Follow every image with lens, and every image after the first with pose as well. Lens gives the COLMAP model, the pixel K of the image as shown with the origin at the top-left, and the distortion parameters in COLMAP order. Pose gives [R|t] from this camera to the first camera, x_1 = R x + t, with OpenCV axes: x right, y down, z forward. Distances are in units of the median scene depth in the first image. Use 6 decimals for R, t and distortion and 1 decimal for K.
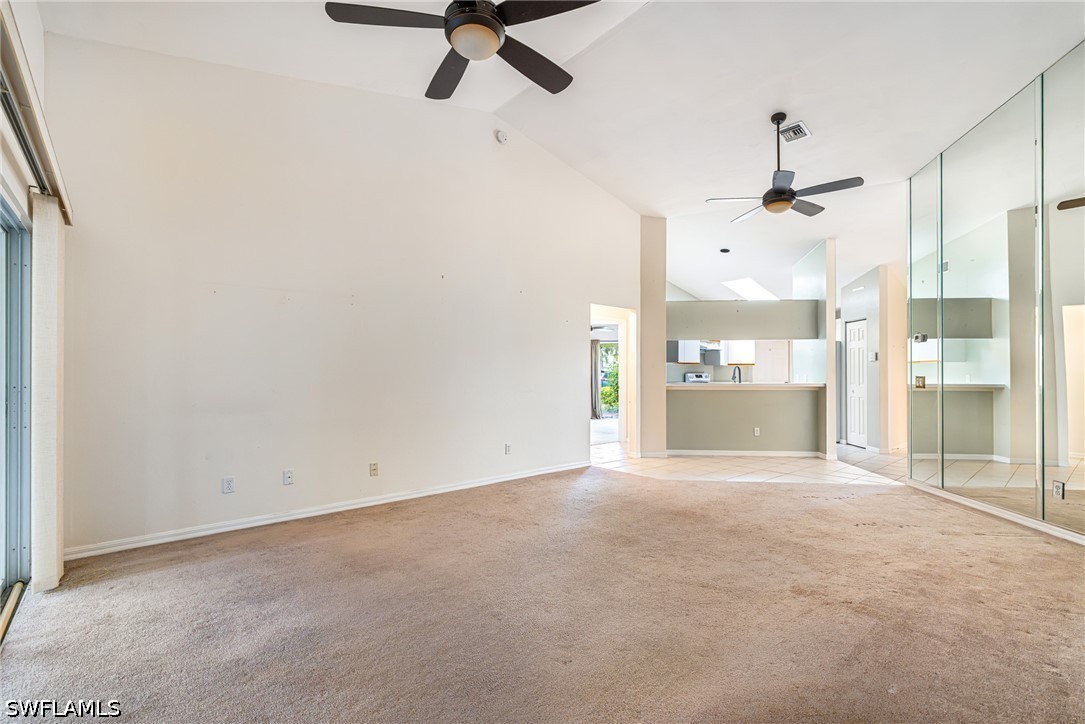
lens RADIAL K [[471.2, 0, 544.0], [0, 471.2, 368.3], [0, 0, 1]] dist [0.000223, -0.001204]
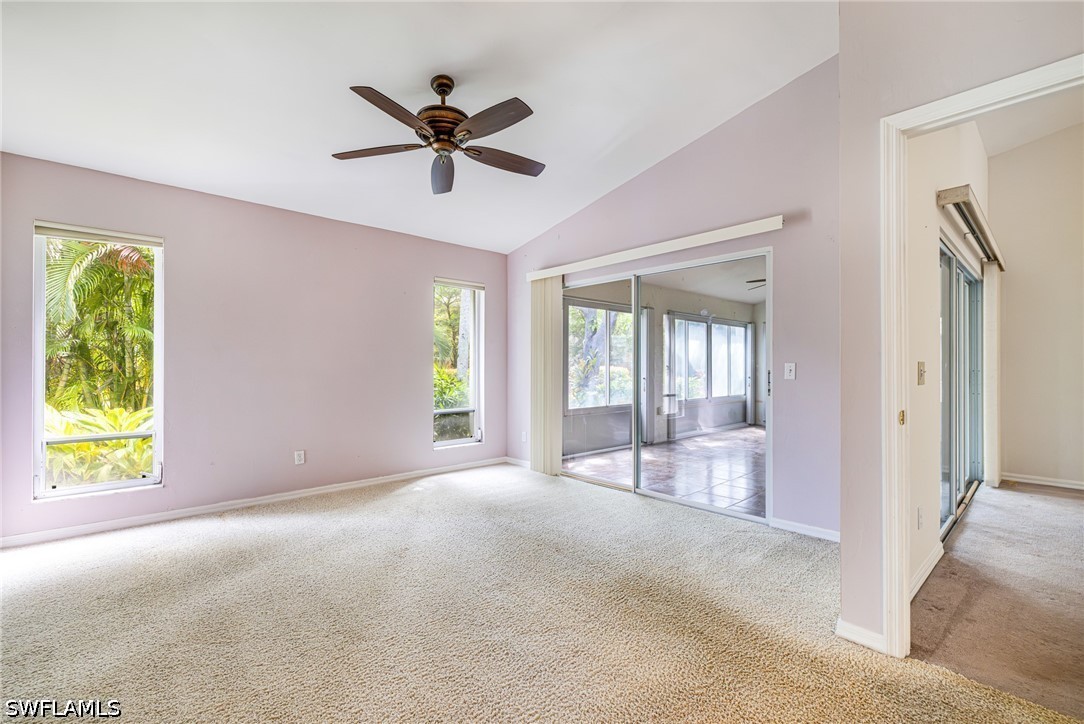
lens RADIAL K [[470.7, 0, 540.5], [0, 470.7, 363.9], [0, 0, 1]] dist [0.000223, -0.001204]
pose [[0.013747, -0.000601, -0.999905, 0.651627], [0.007612, 0.999971, -0.000496, 0.003789], [0.999877, -0.007604, 0.013751, -0.683870]]
